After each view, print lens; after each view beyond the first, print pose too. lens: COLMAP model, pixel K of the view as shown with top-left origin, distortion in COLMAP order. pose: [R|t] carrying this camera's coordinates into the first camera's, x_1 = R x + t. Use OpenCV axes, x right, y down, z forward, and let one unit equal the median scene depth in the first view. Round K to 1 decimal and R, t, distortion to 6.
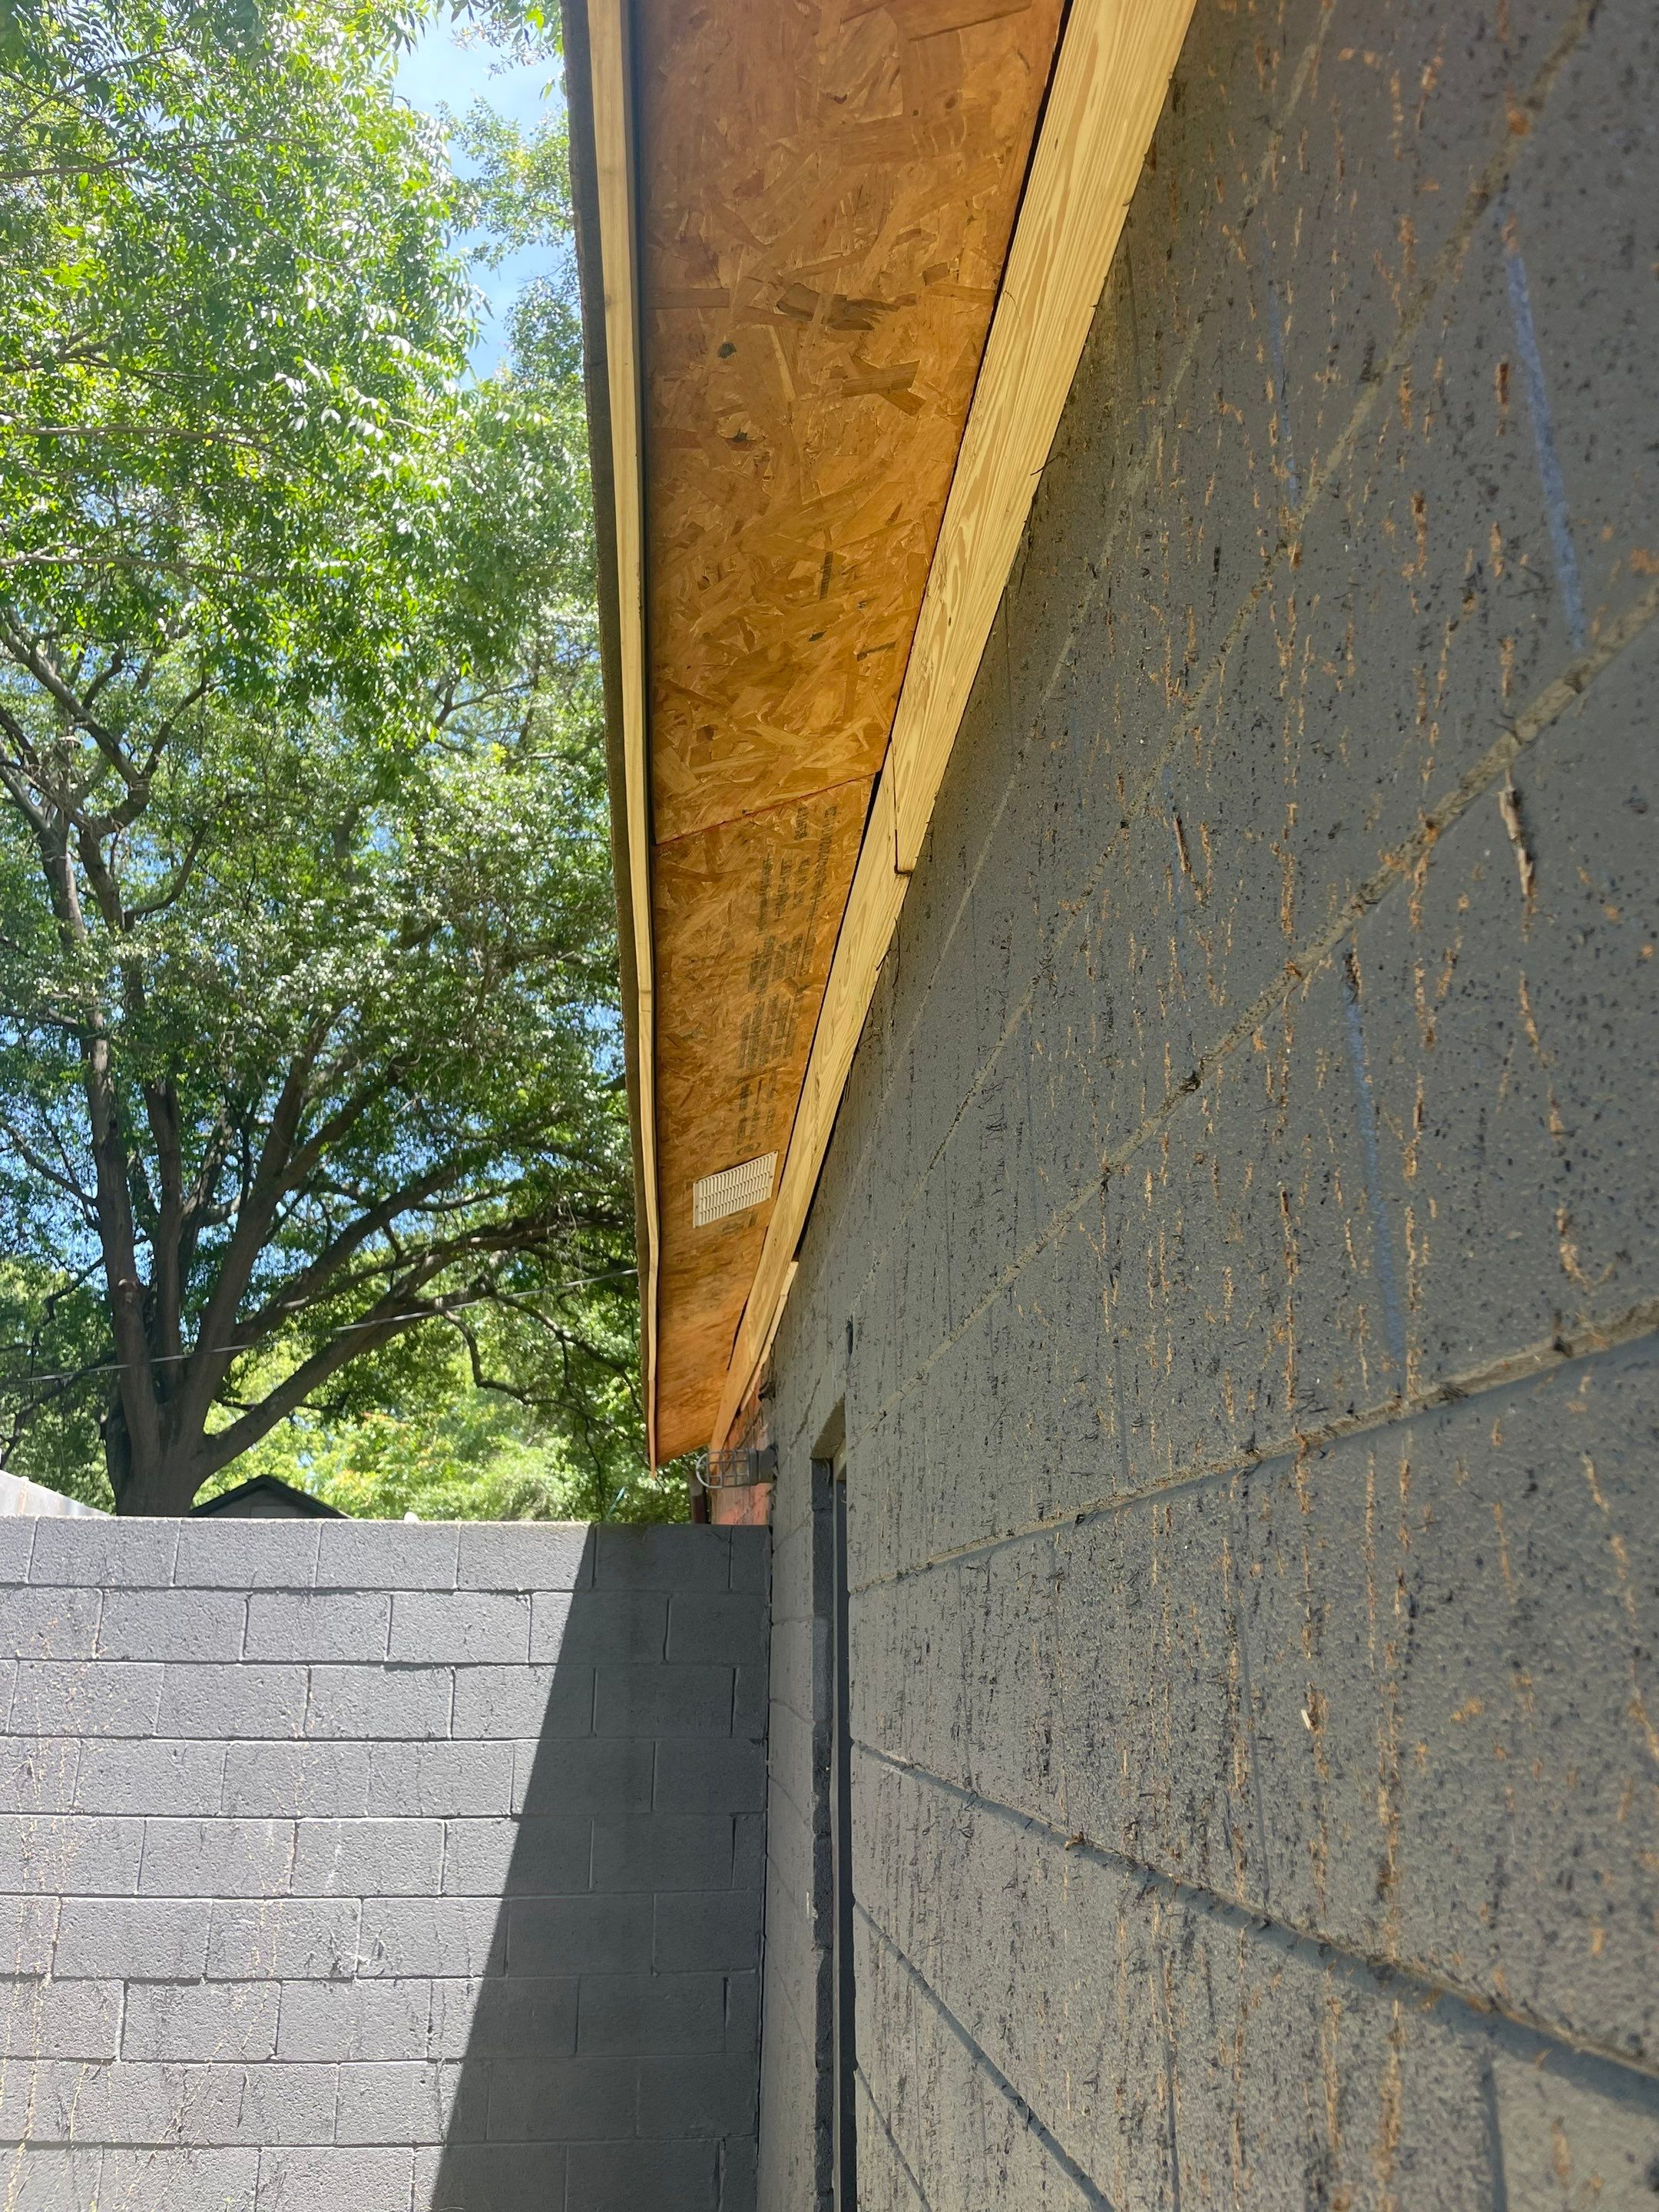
lens RADIAL K [[1652.1, 0, 823.8], [0, 1652.1, 1076.9], [0, 0, 1]] dist [0.065615, -0.107288]
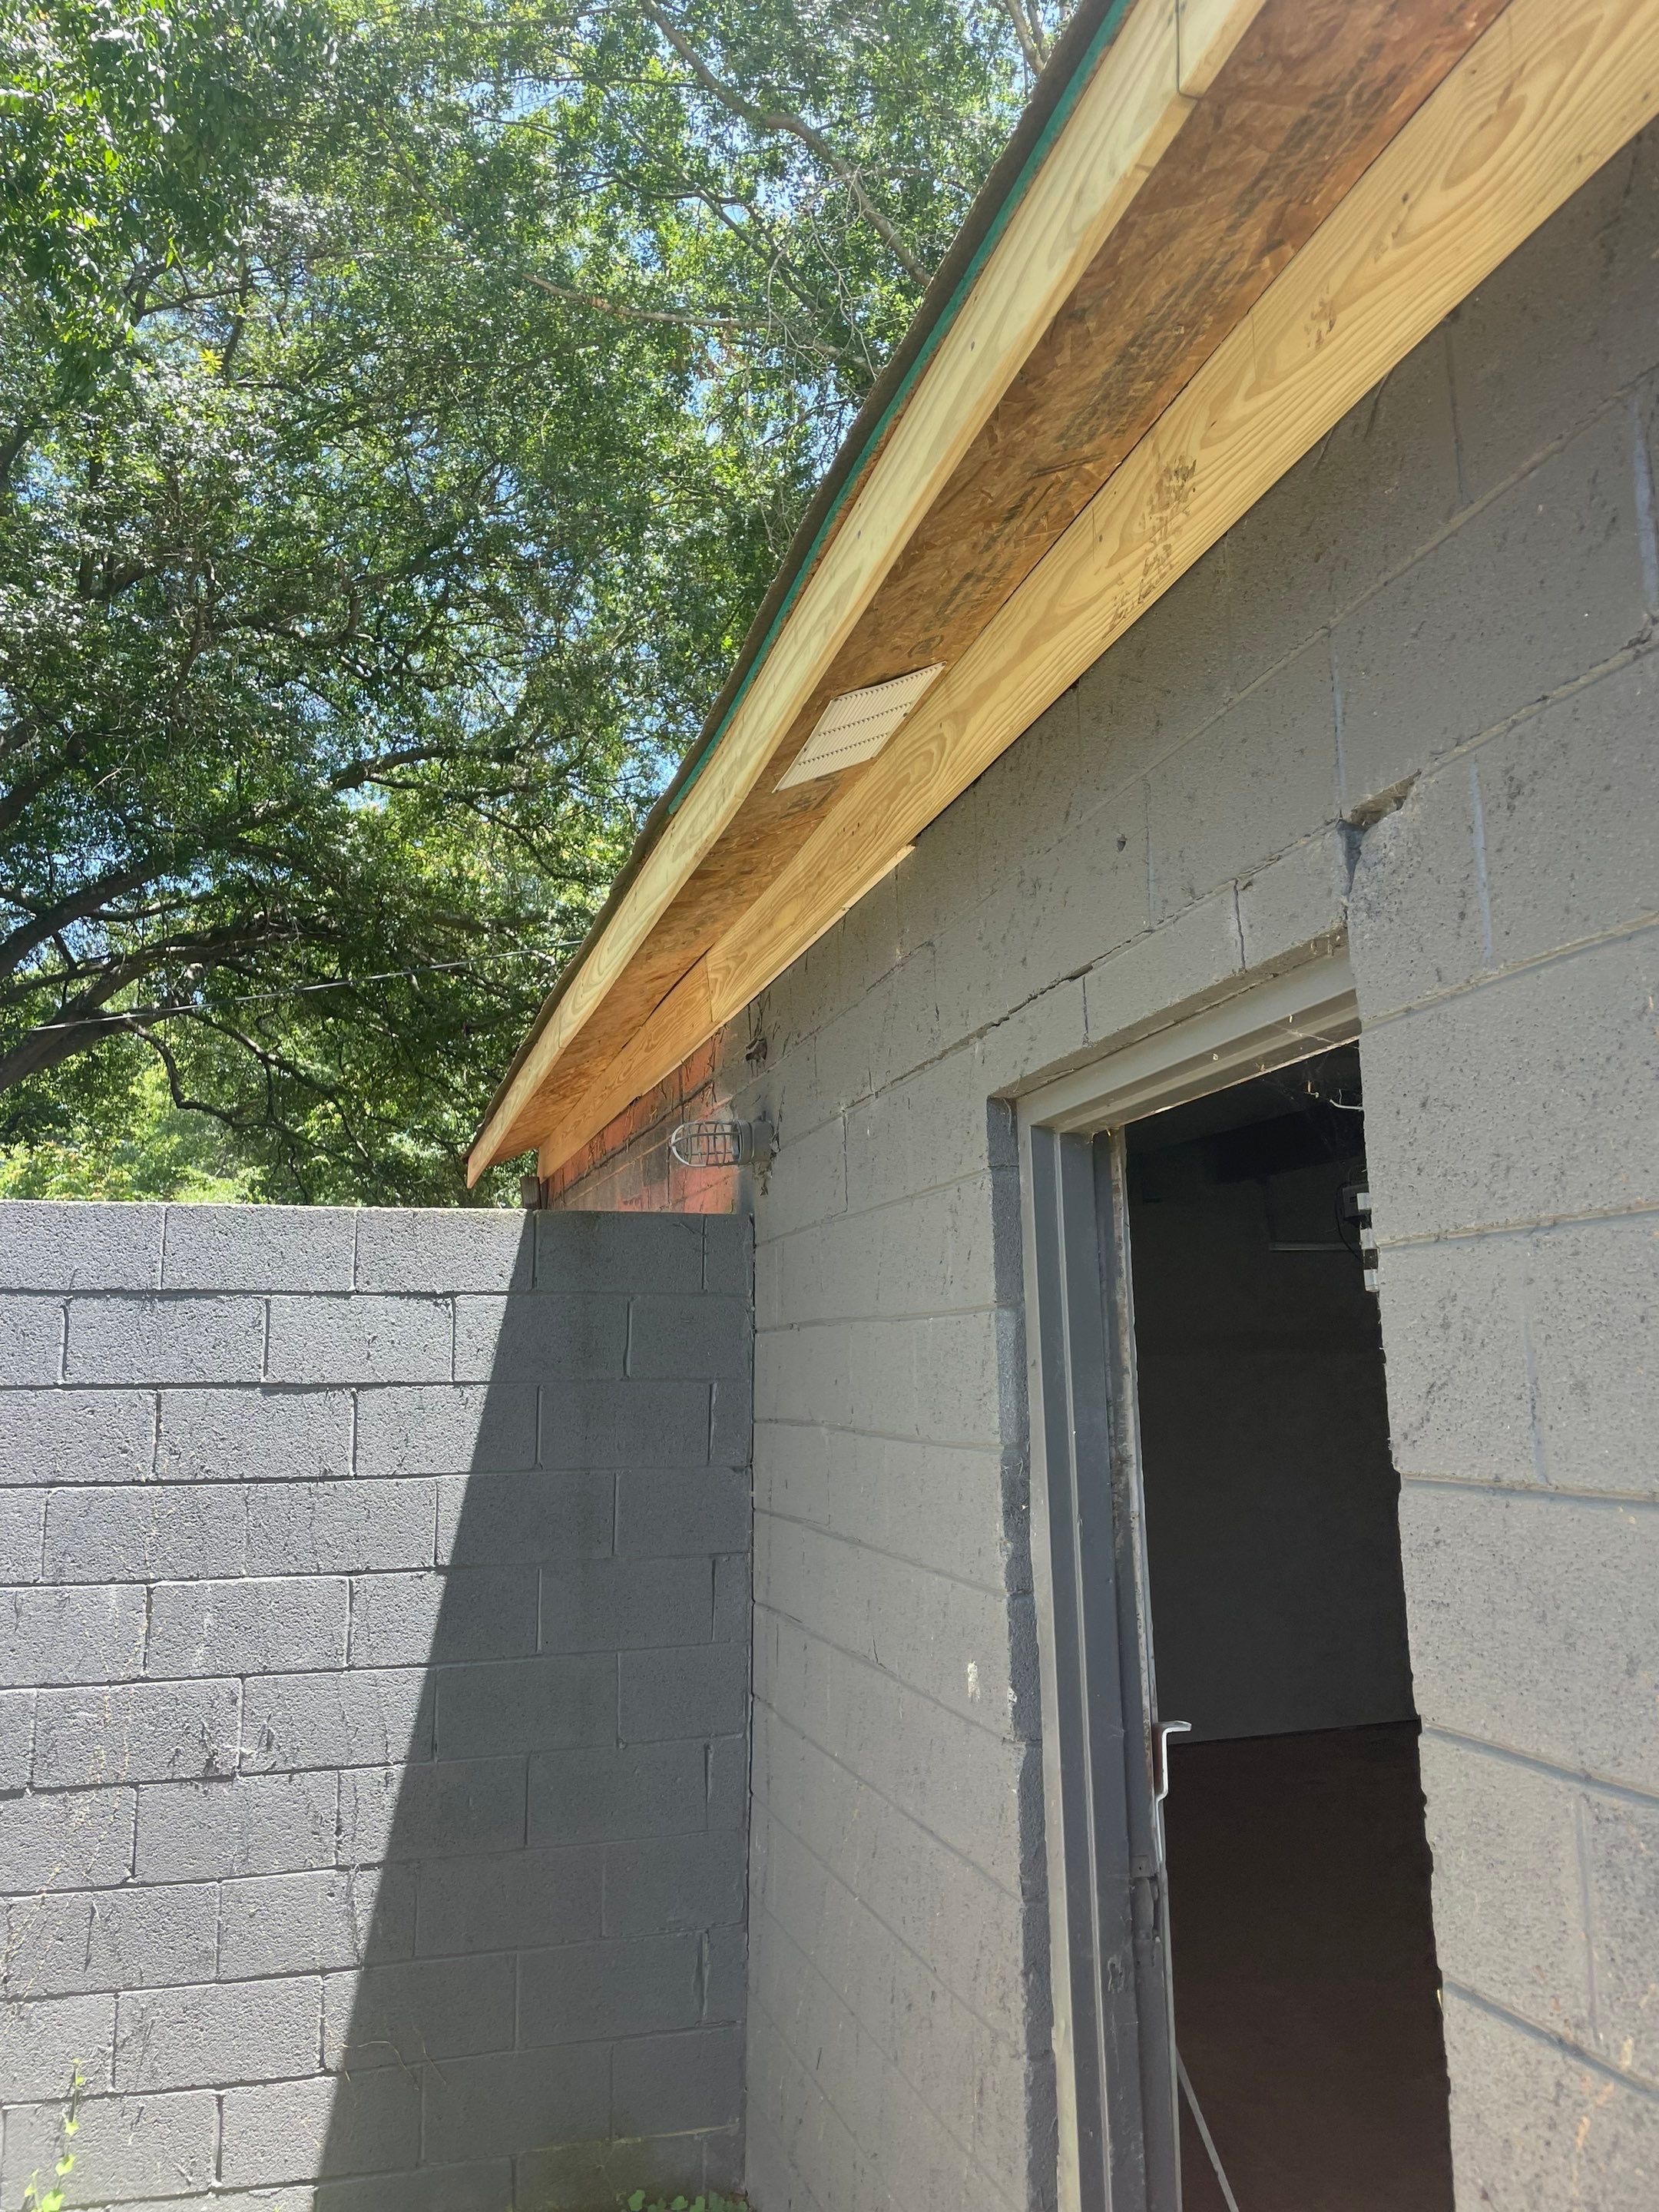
lens RADIAL K [[1652.1, 0, 823.8], [0, 1652.1, 1076.9], [0, 0, 1]] dist [0.065615, -0.107288]
pose [[0.982357, 0.019153, 0.186033, -0.154981], [-0.047337, 0.987815, 0.148262, 0.087285], [-0.180927, -0.154453, 0.971293, 0.235113]]
